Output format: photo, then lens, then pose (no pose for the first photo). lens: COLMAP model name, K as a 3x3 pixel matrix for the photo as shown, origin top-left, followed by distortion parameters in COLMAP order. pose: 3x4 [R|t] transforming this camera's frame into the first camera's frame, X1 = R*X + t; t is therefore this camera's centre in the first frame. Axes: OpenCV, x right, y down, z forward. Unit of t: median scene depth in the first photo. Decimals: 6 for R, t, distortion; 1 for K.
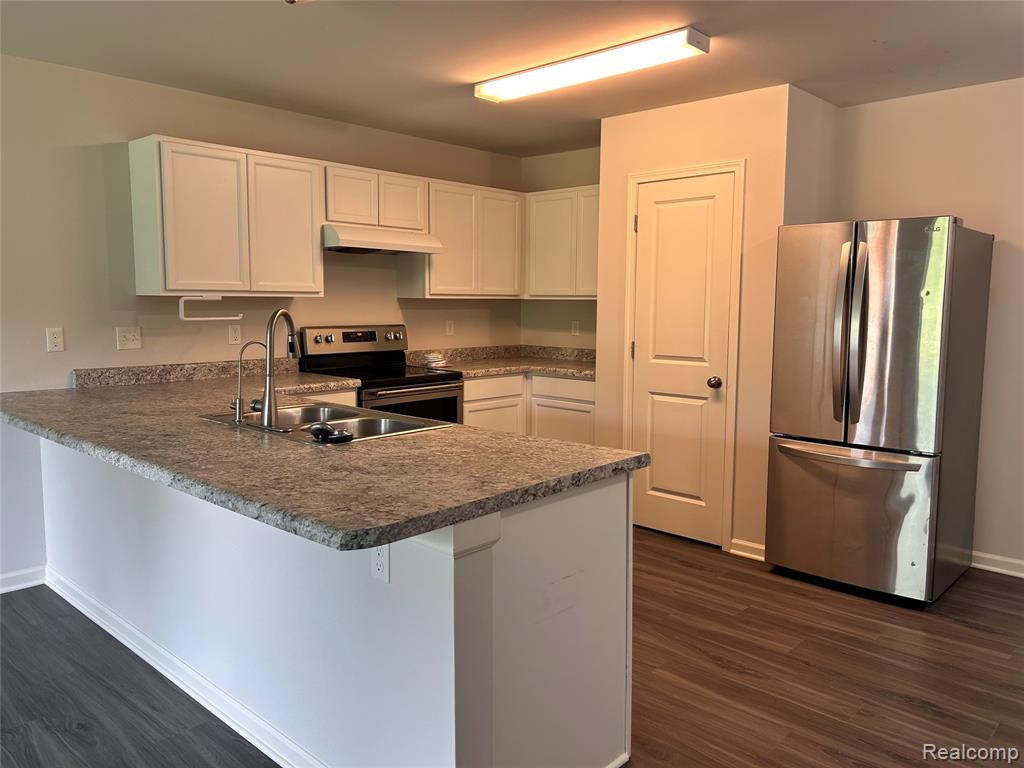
lens RADIAL K [[762.1, 0, 509.5], [0, 762.1, 380.7], [0, 0, 1]] dist [0.033577, -0.006591]
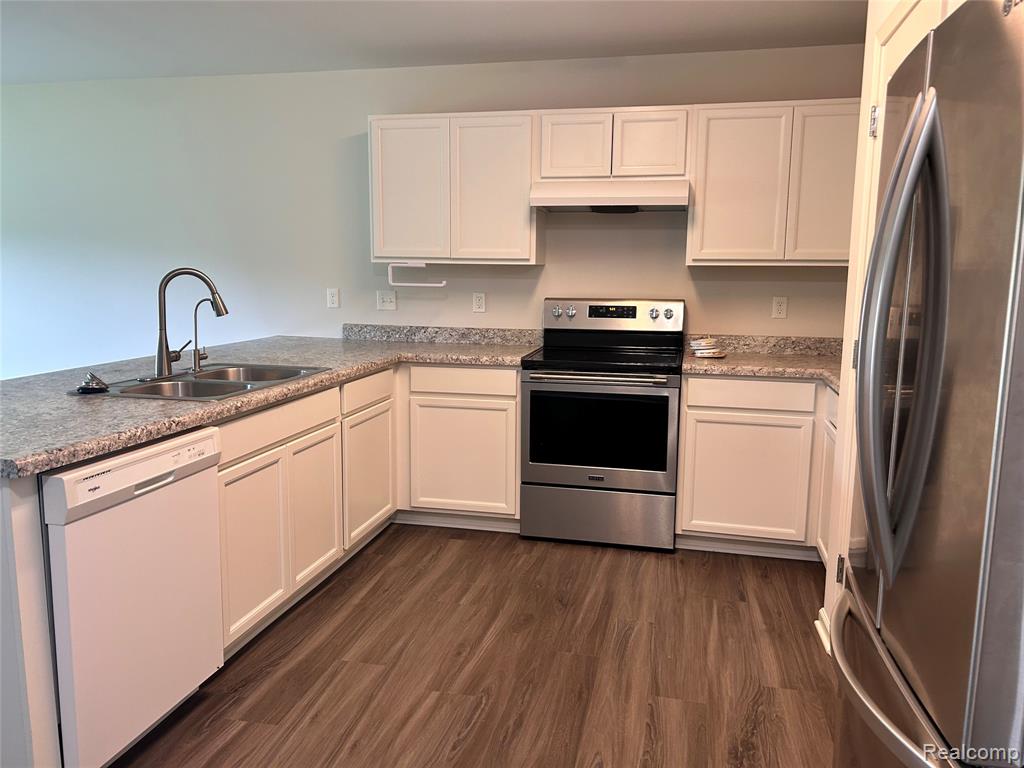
lens RADIAL K [[756.1, 0, 514.8], [0, 756.1, 383.6], [0, 0, 1]] dist [0.115215, -0.274383]
pose [[0.504825, 0.127835, -0.853704, 0.562913], [-0.100570, 0.990949, 0.088916, -0.049625], [0.857343, 0.040970, 0.513112, 0.554332]]
